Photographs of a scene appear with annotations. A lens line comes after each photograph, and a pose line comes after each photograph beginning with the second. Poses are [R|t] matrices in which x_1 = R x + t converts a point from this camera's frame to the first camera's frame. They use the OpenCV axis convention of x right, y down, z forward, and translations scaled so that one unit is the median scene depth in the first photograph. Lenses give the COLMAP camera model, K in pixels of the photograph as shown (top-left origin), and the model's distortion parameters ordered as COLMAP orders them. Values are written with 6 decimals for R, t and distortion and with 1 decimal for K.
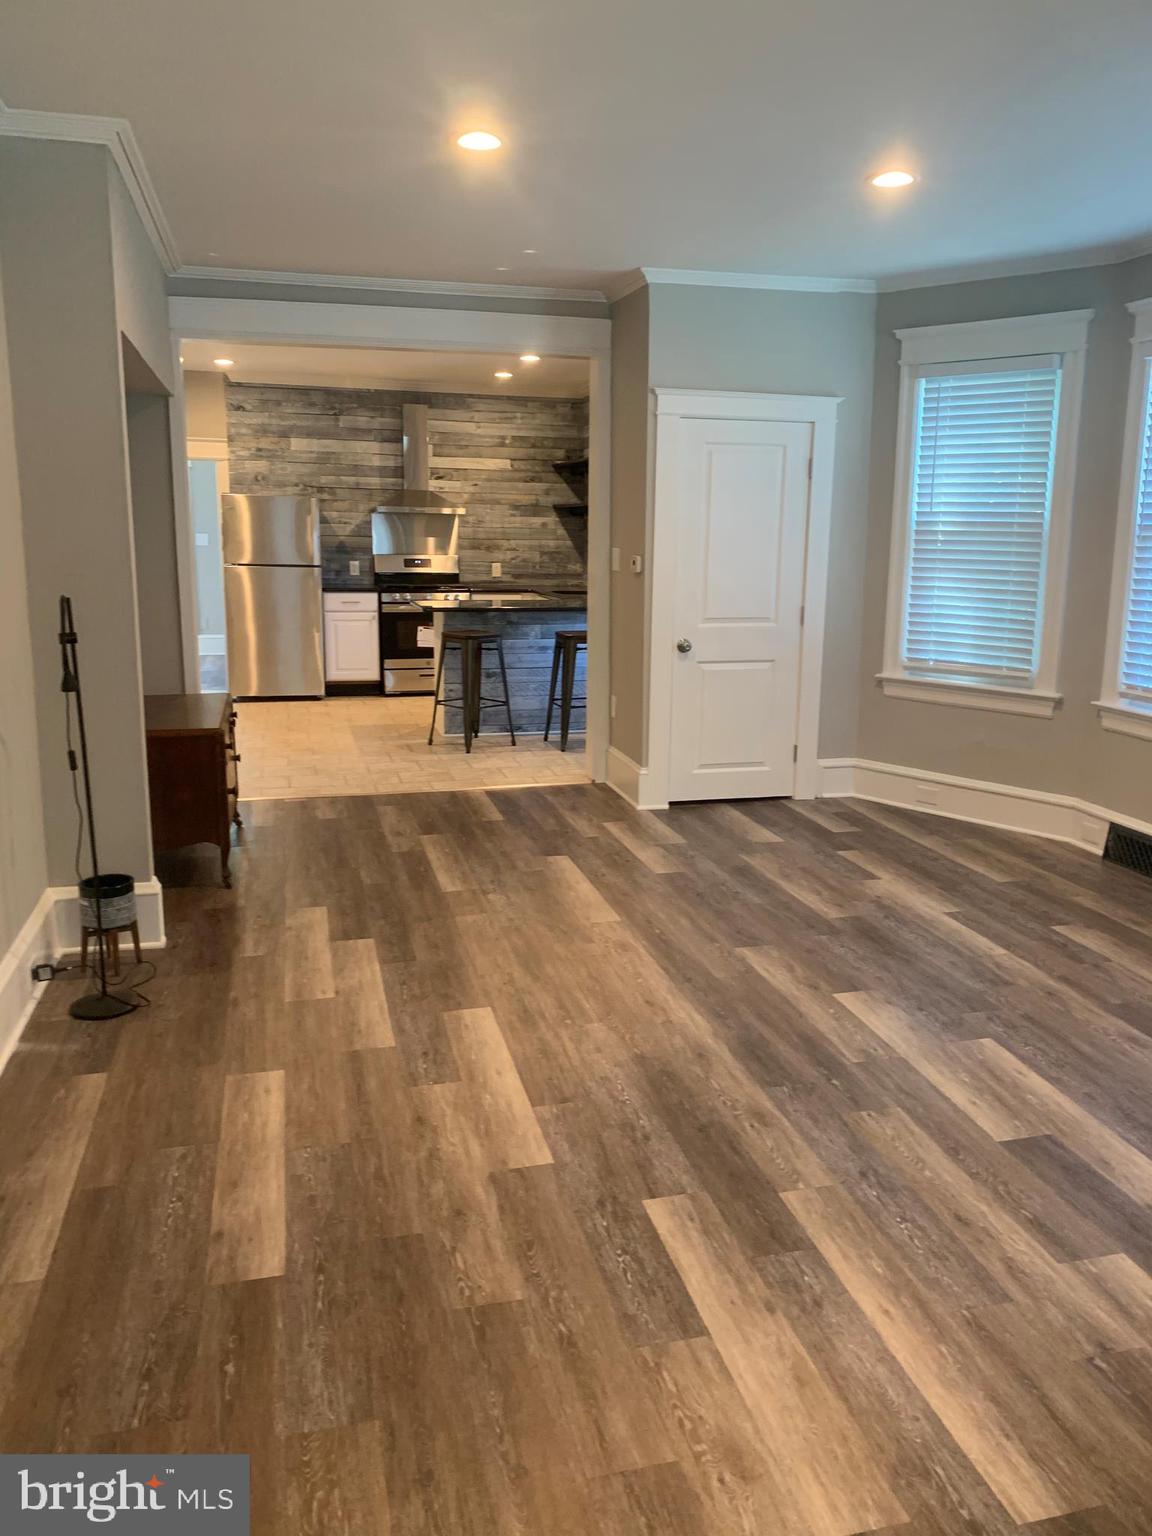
lens RADIAL K [[1172.6, 0, 596.4], [0, 1172.6, 782.0], [0, 0, 1]] dist [0.027780, -0.034464]
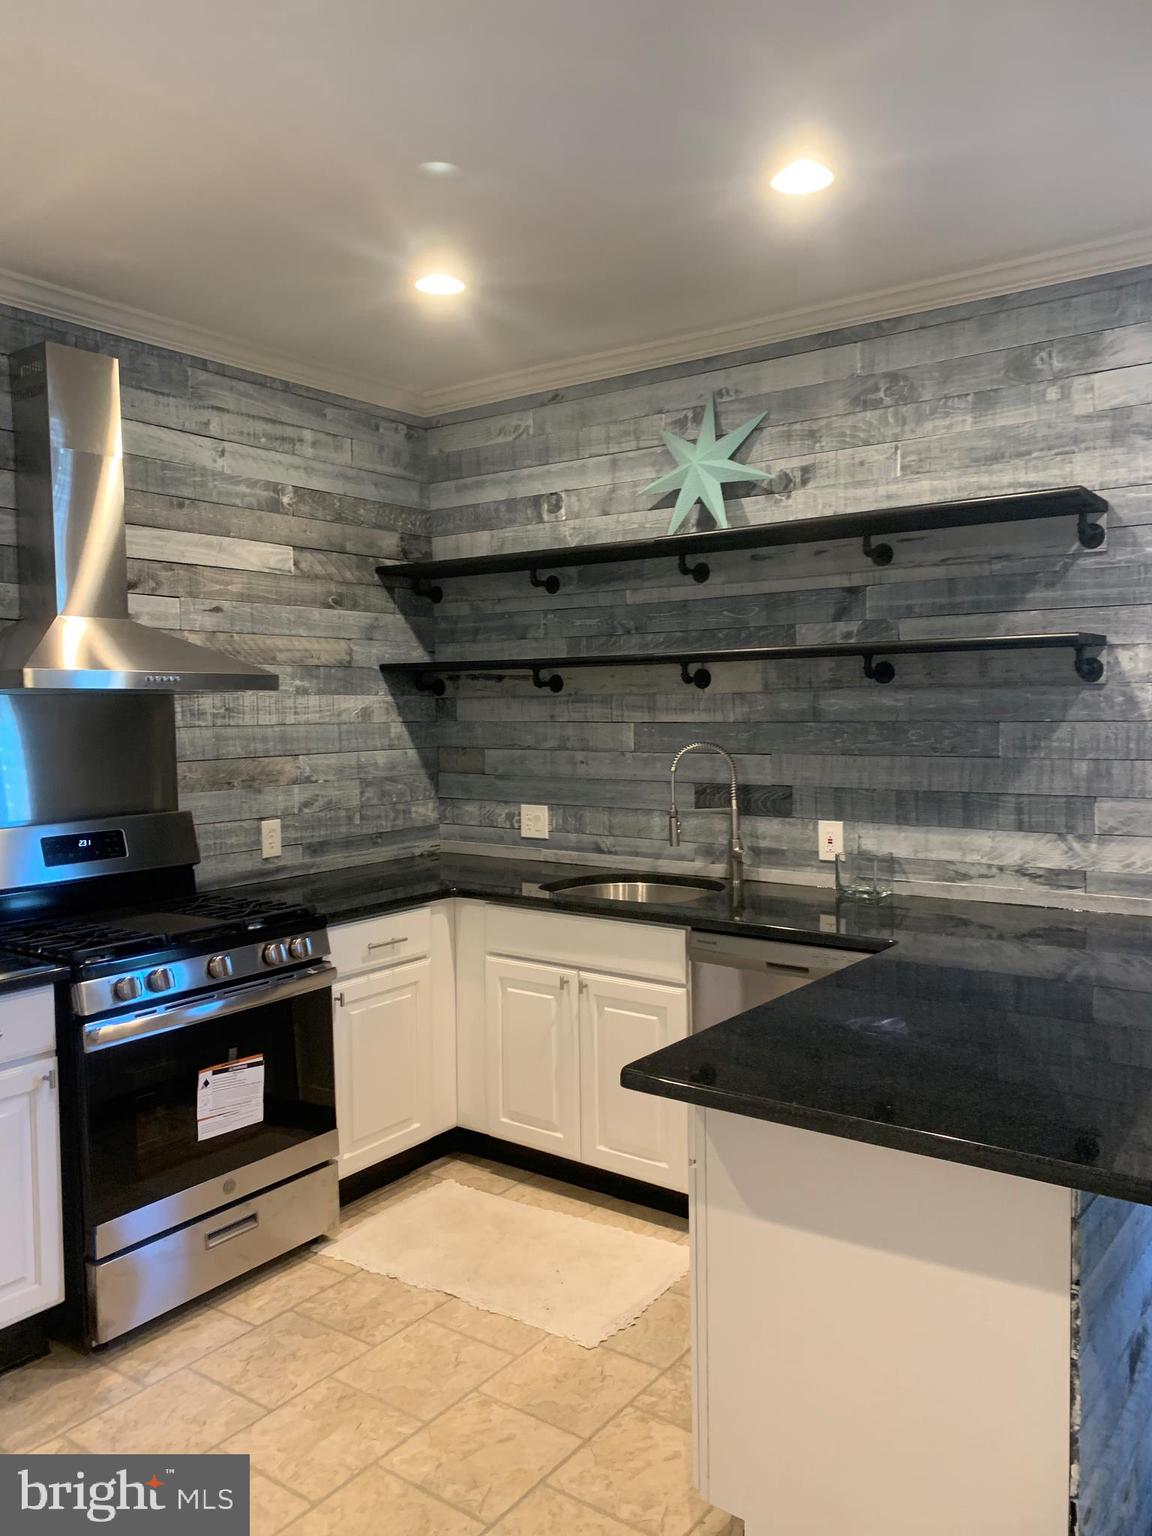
lens RADIAL K [[1172.6, 0, 566.5], [0, 1172.6, 774.6], [0, 0, 1]] dist [0.027780, -0.034464]
pose [[0.786334, -0.063031, 0.614578, -0.245511], [0.149383, 0.984662, -0.090145, -0.159518], [-0.599469, 0.162692, 0.783688, 0.680013]]
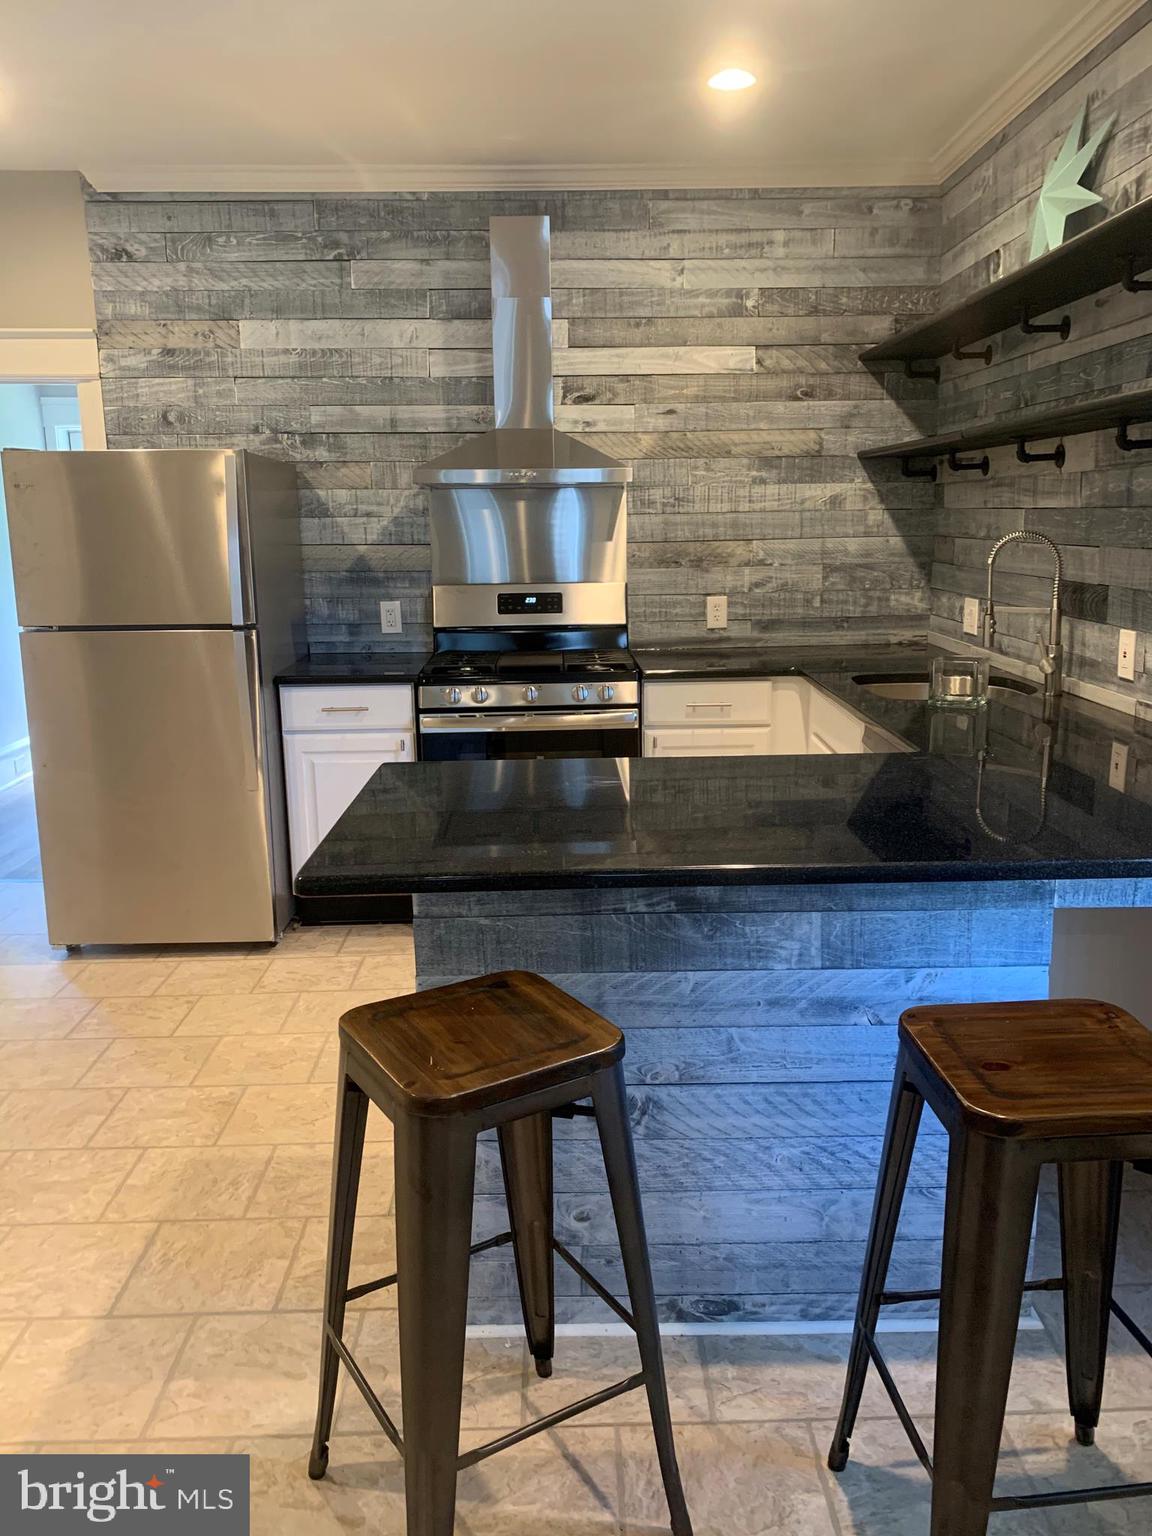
lens RADIAL K [[1172.6, 0, 573.7], [0, 1172.6, 756.2], [0, 0, 1]] dist [0.027780, -0.034464]
pose [[0.968410, 0.020859, -0.248490, -0.030203], [-0.021554, 0.999768, -0.000074, -0.132043], [0.248431, 0.005428, 0.968634, 0.597152]]
